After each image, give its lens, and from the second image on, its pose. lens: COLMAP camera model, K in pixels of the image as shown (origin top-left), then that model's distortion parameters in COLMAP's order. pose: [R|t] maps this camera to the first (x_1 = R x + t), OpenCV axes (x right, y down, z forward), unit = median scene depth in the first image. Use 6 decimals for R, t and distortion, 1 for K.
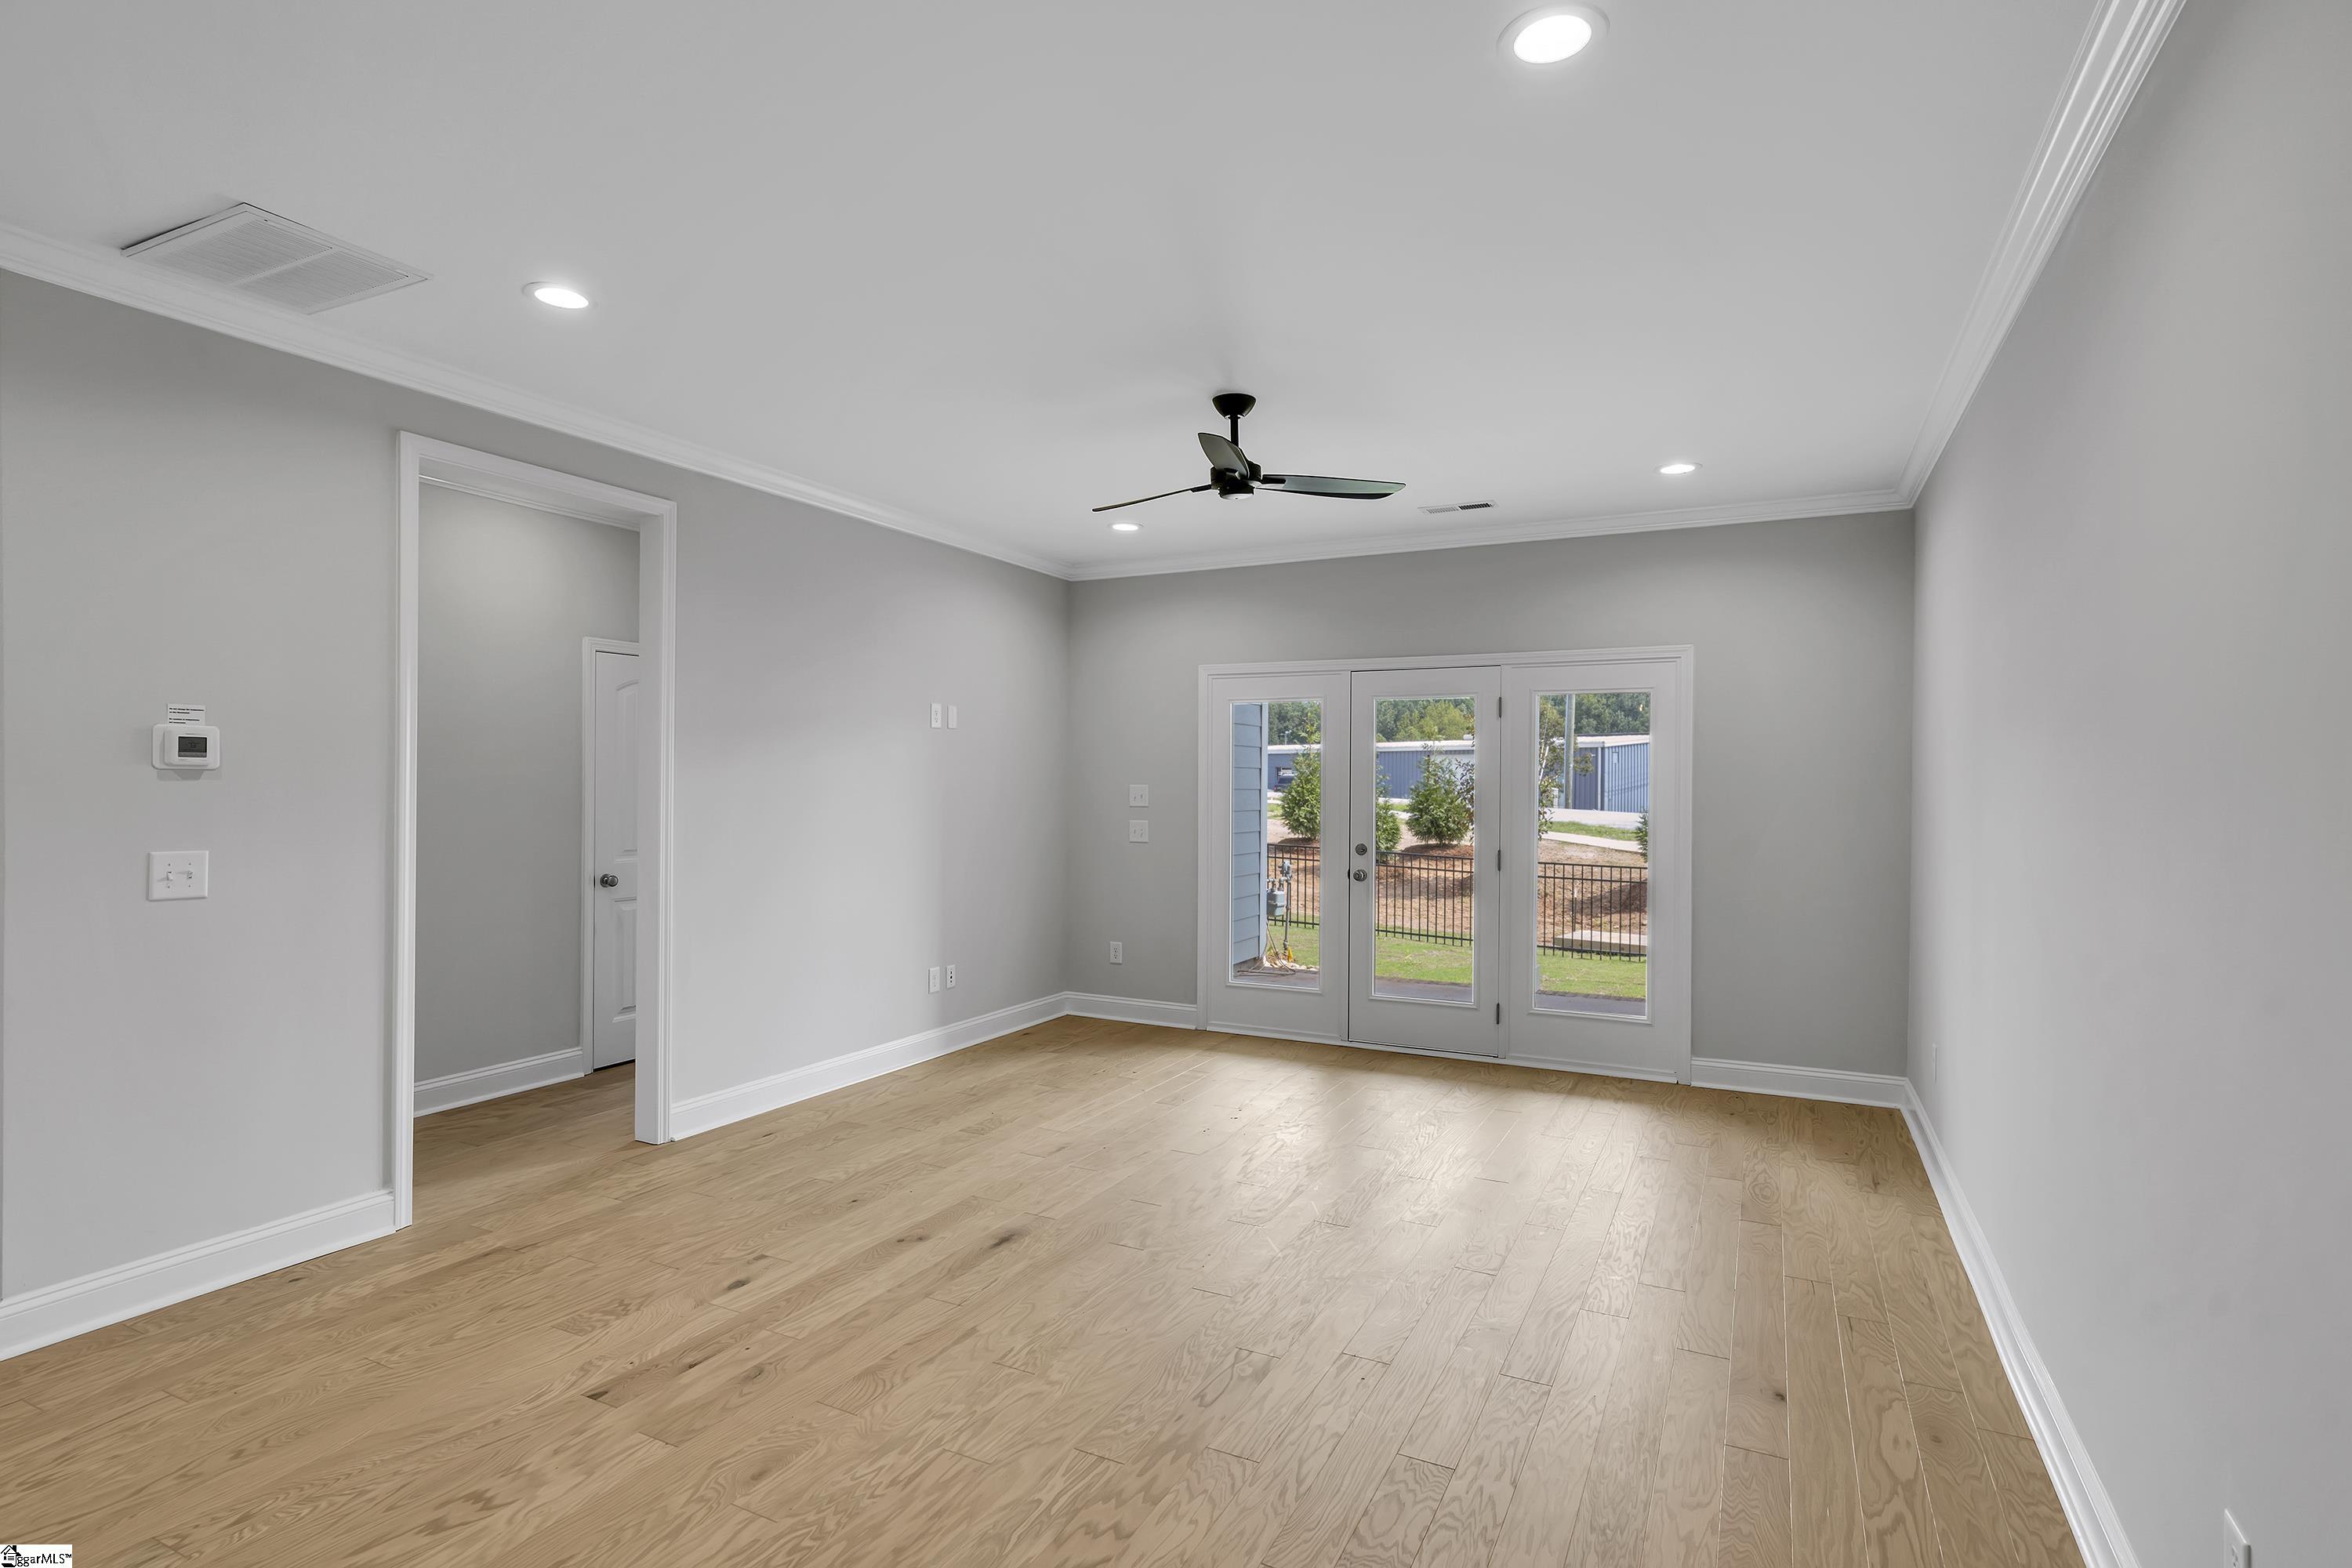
lens RADIAL K [[1172.1, 0, 1176.0], [0, 1172.1, 784.0], [0, 0, 1]] dist [-0.000096, 0.000424]
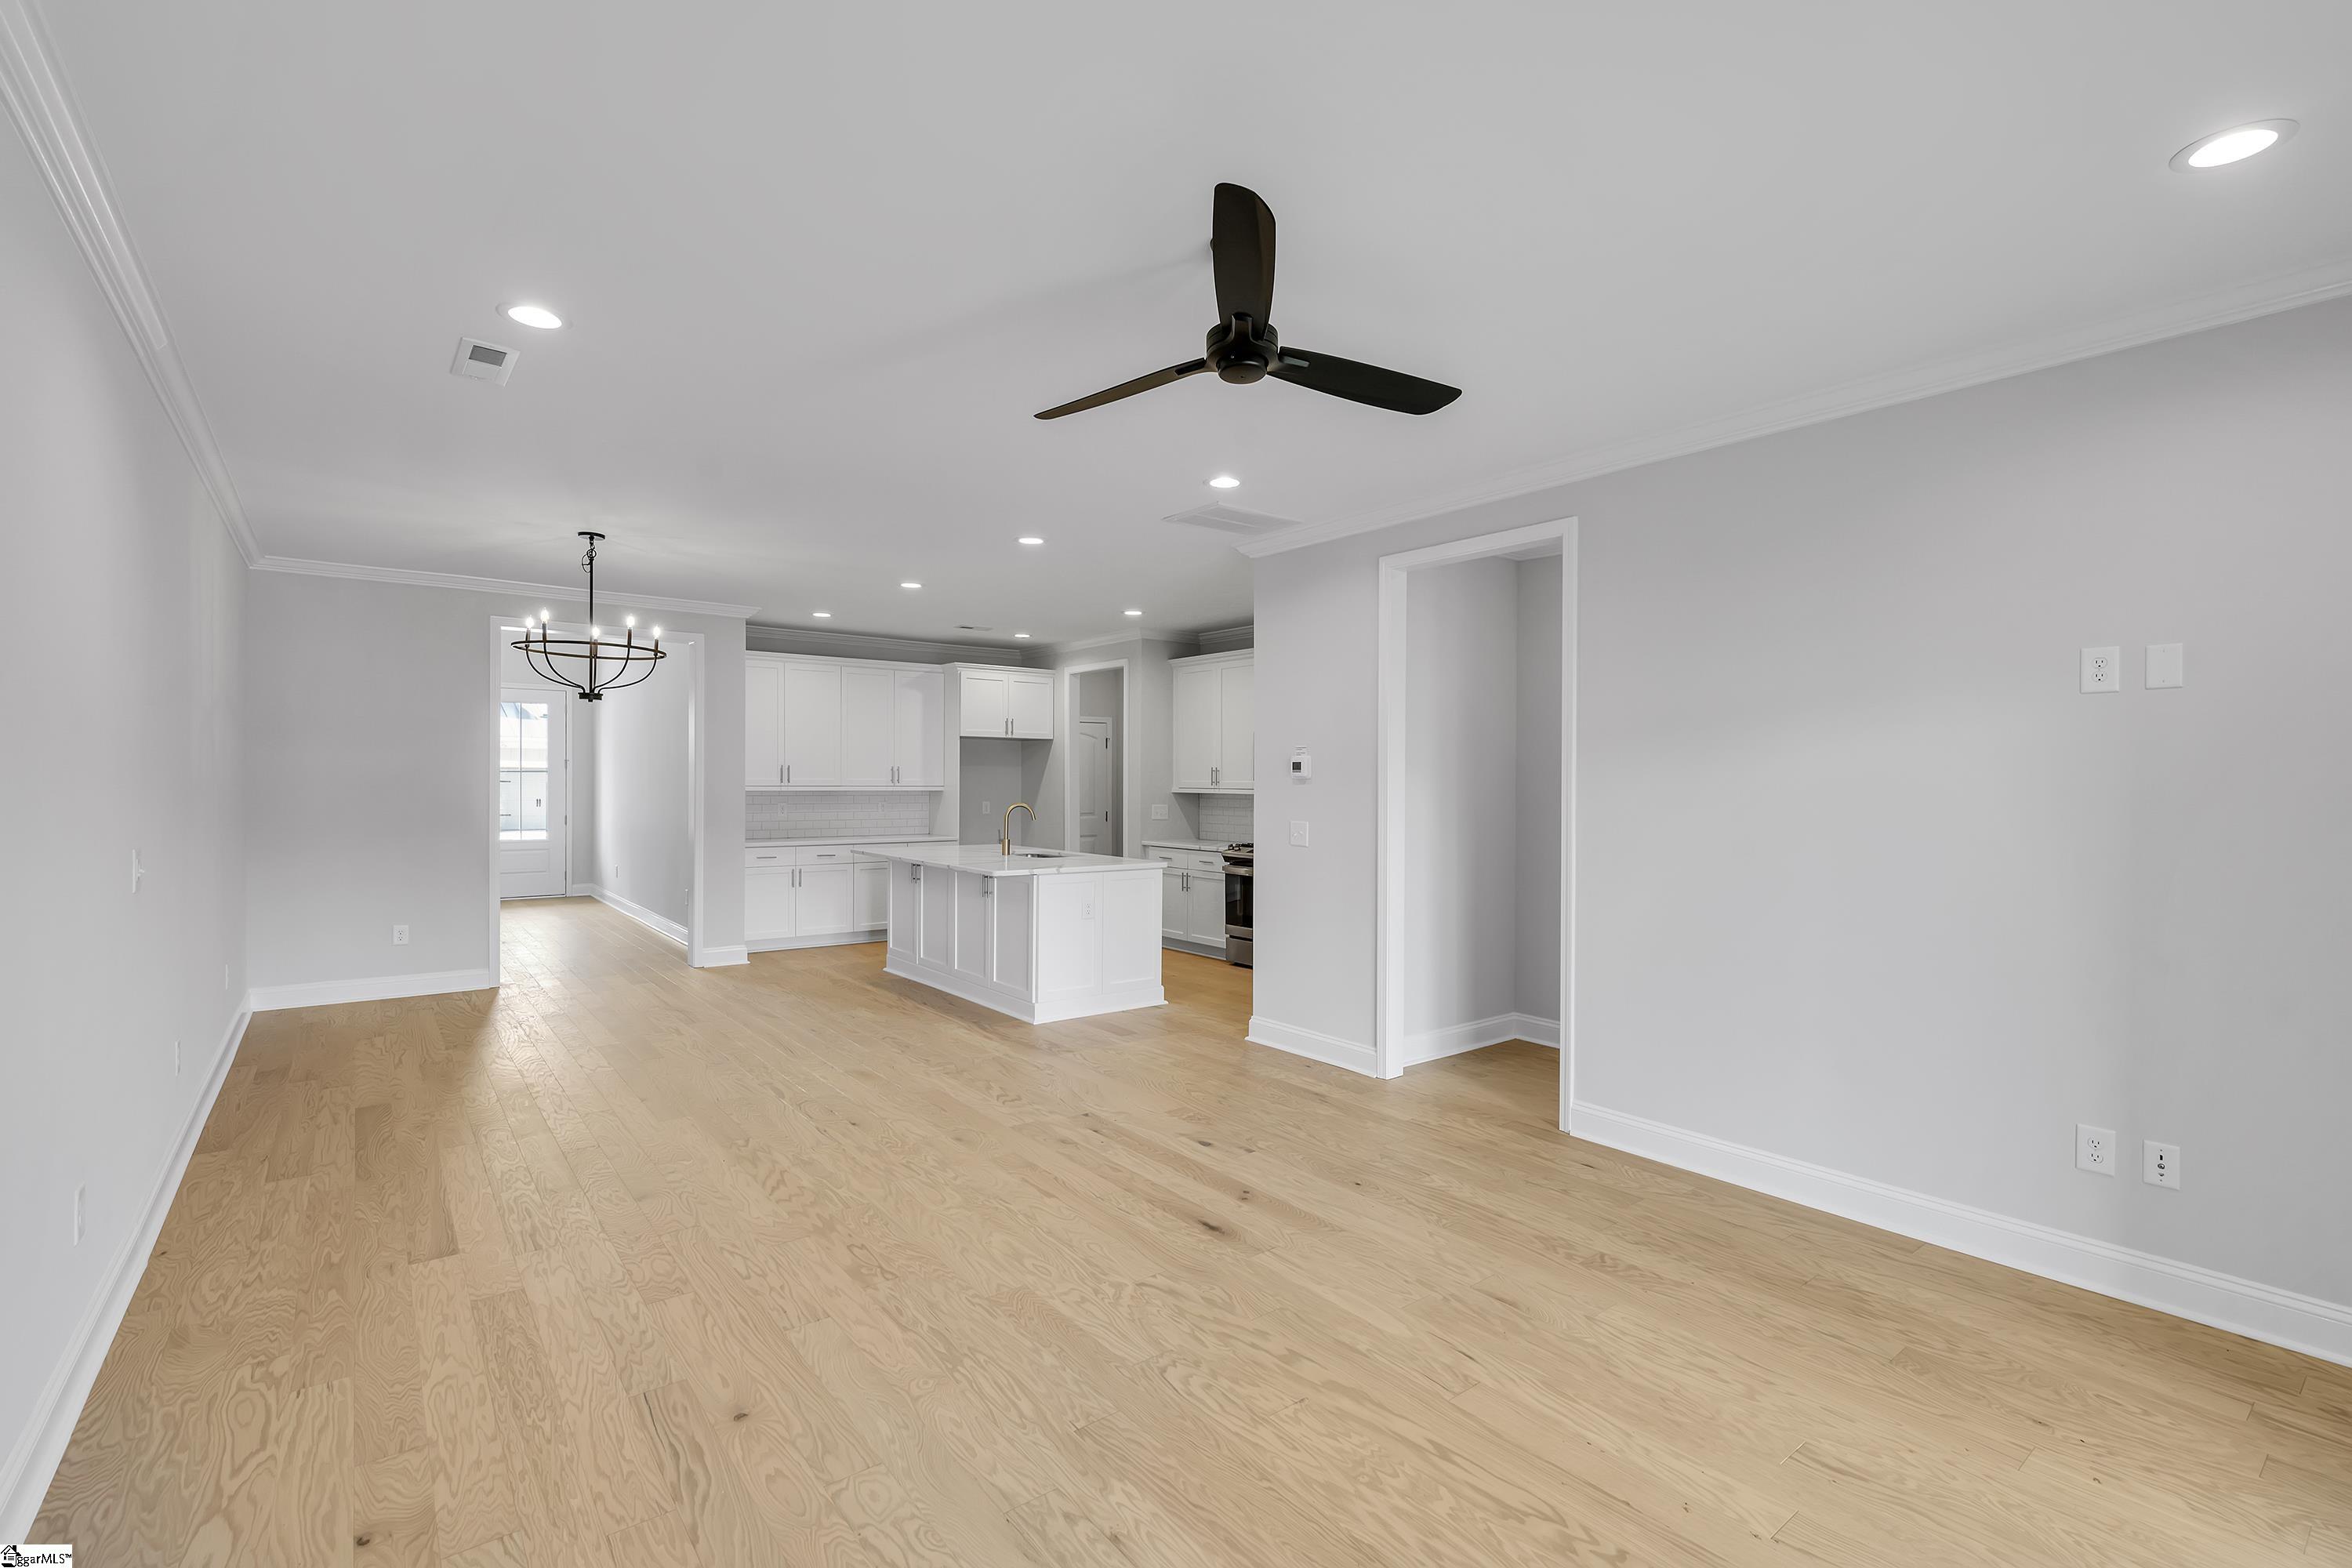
lens RADIAL K [[1052.0, 0, 1180.9], [0, 1052.0, 783.4], [0, 0, 1]] dist [-0.000982, 0.000585]
pose [[-0.424792, -0.008553, -0.905250, 0.520570], [-0.010174, 0.999937, -0.004674, 0.002830], [0.905234, 0.007224, -0.424853, 1.008376]]
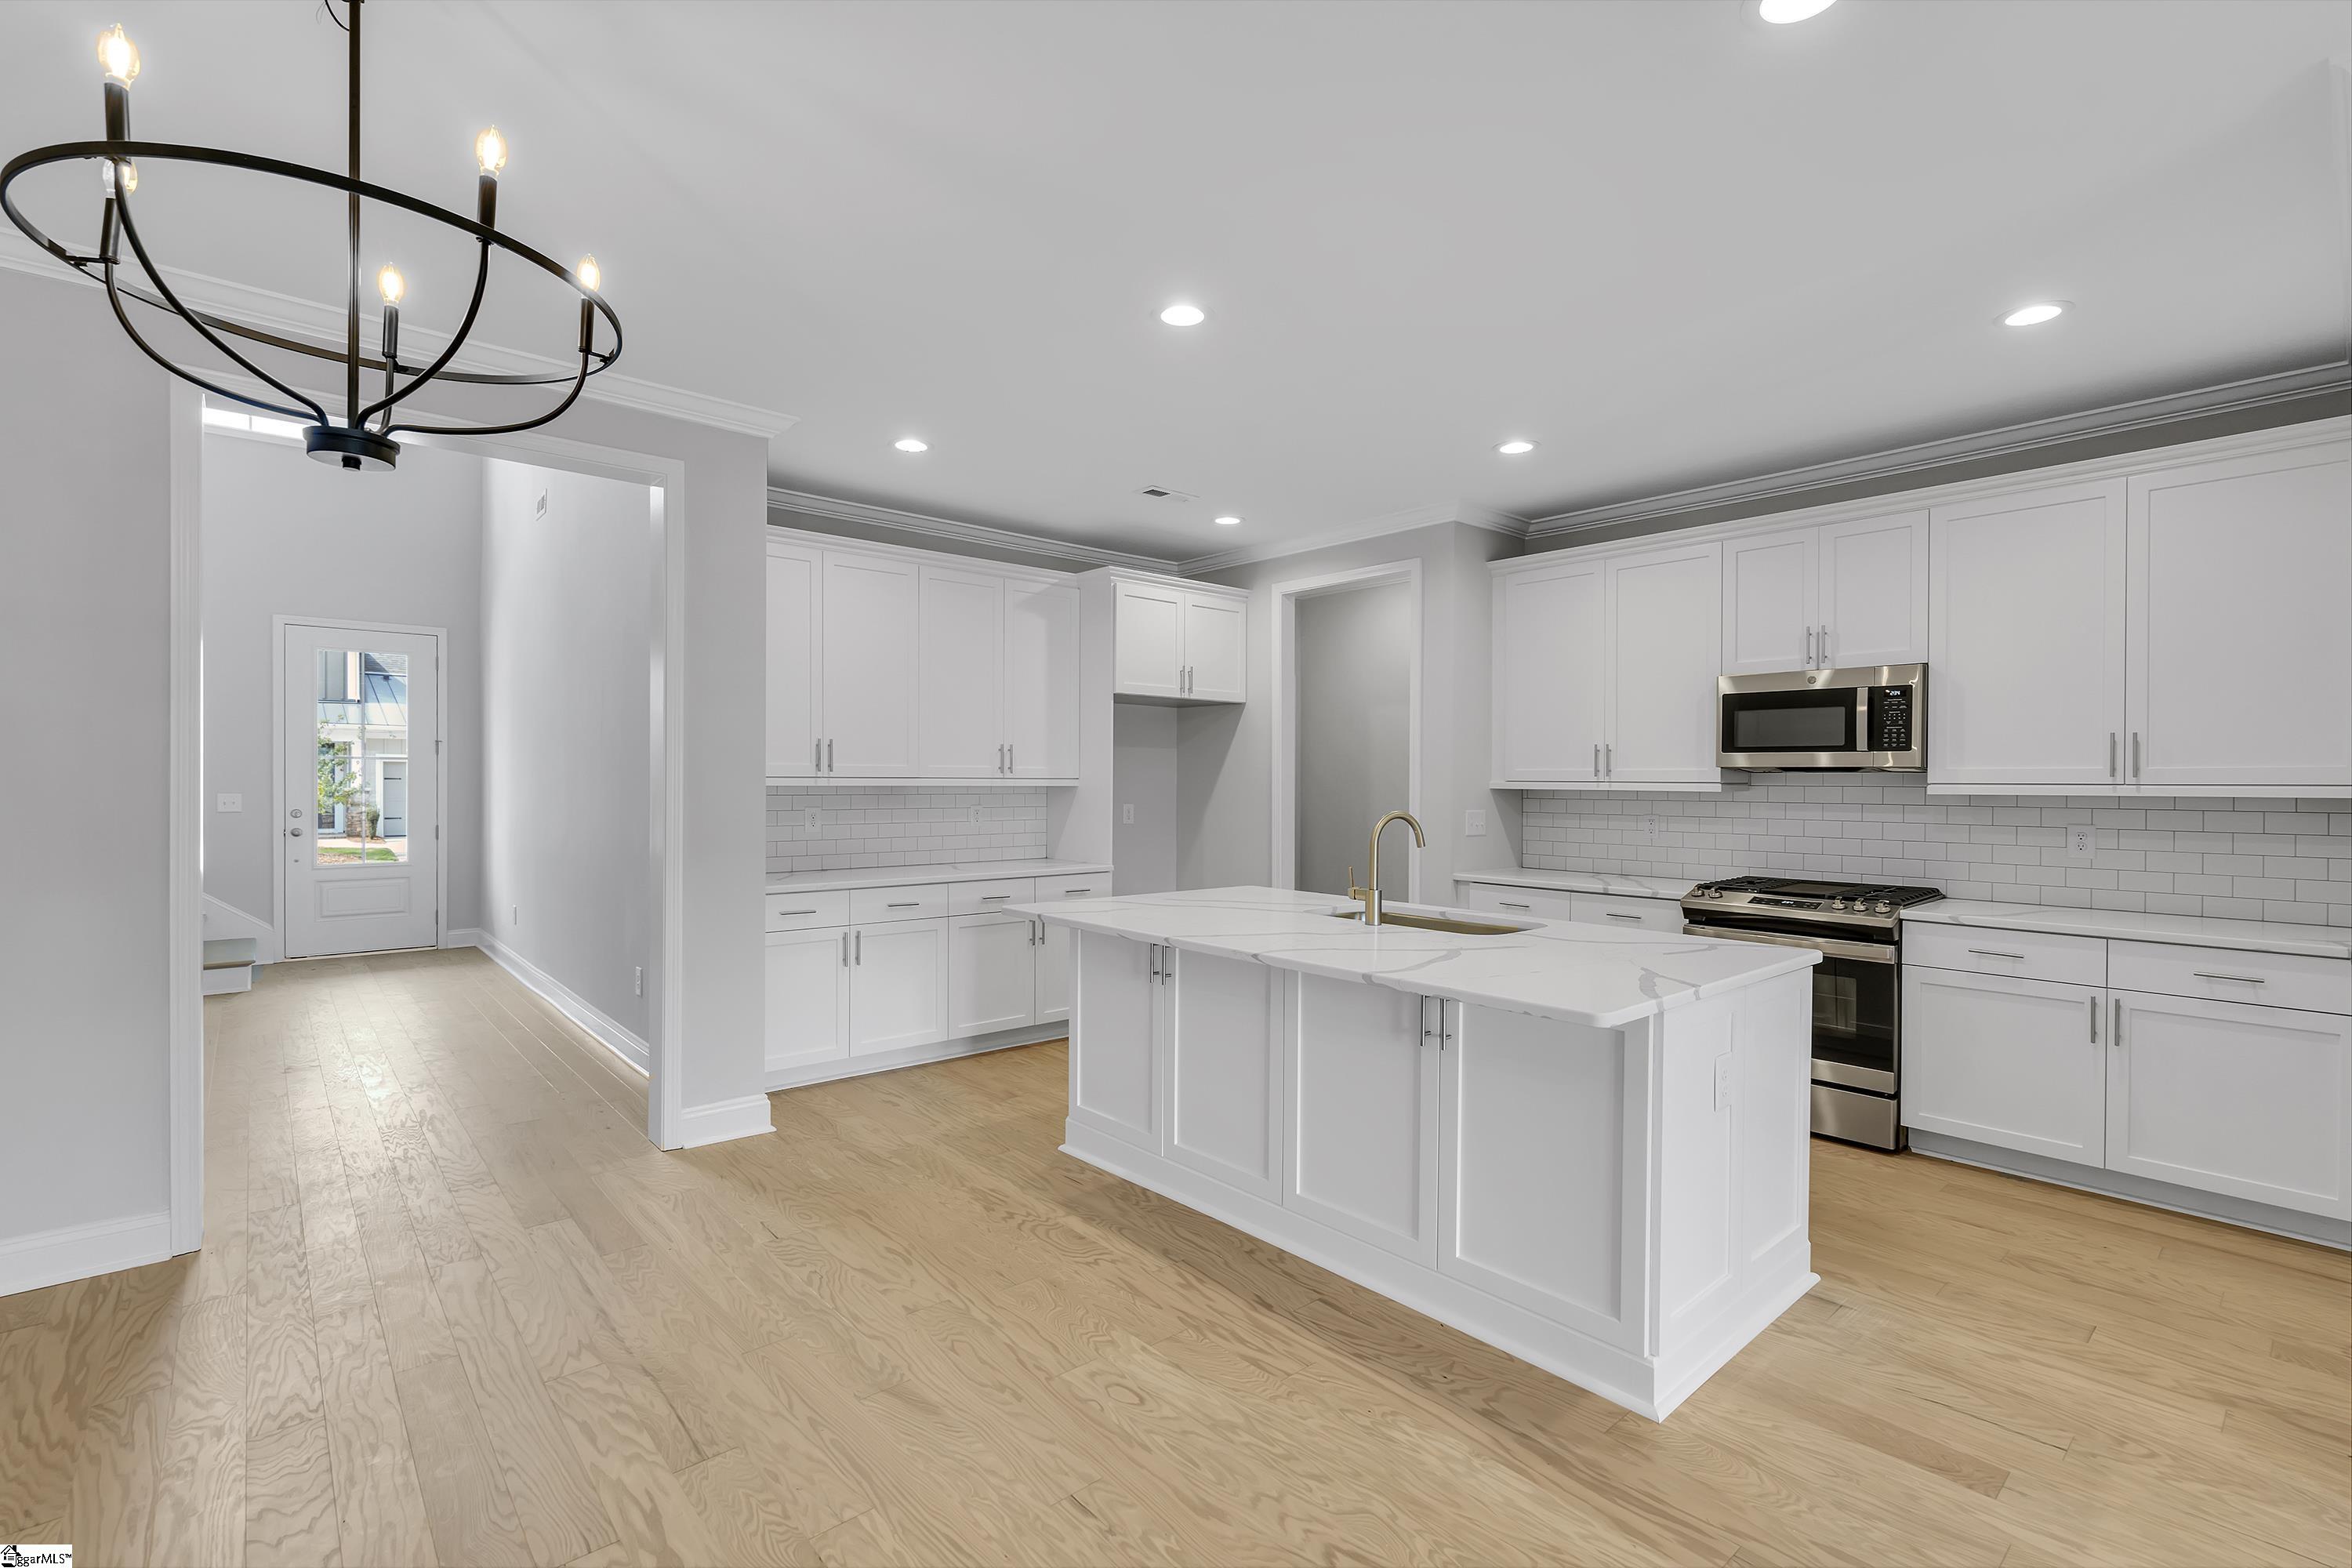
lens RADIAL K [[1052.0, 0, 1180.9], [0, 1052.0, 783.4], [0, 0, 1]] dist [-0.000982, 0.000585]
pose [[-0.370408, -0.008013, -0.928834, -0.035942], [-0.009460, 0.999943, -0.004854, 0.013133], [0.928821, 0.006989, -0.370463, 0.298691]]
